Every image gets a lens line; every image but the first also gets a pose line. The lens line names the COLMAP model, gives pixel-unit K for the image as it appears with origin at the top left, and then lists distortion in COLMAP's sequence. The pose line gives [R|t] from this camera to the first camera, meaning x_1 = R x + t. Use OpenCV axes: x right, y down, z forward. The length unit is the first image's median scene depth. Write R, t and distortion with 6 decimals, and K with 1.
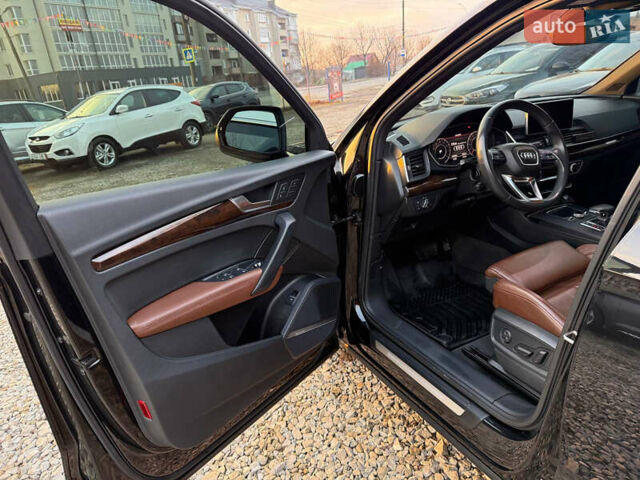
lens RADIAL K [[487.4, 0, 322.5], [0, 487.4, 250.4], [0, 0, 1]] dist [0.112552, -0.112390]
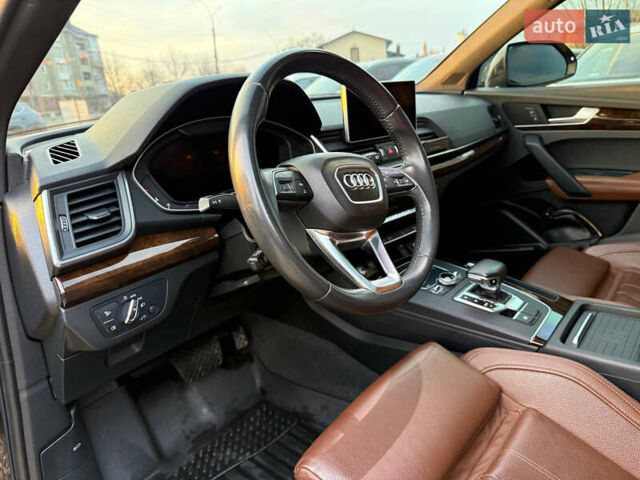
lens RADIAL K [[487.4, 0, 322.5], [0, 487.4, 250.4], [0, 0, 1]] dist [0.112552, -0.112390]
pose [[0.942414, -0.088072, 0.322645, 0.231472], [0.104420, 0.993963, -0.033681, -0.114910], [-0.317731, 0.065432, 0.945920, 0.585599]]
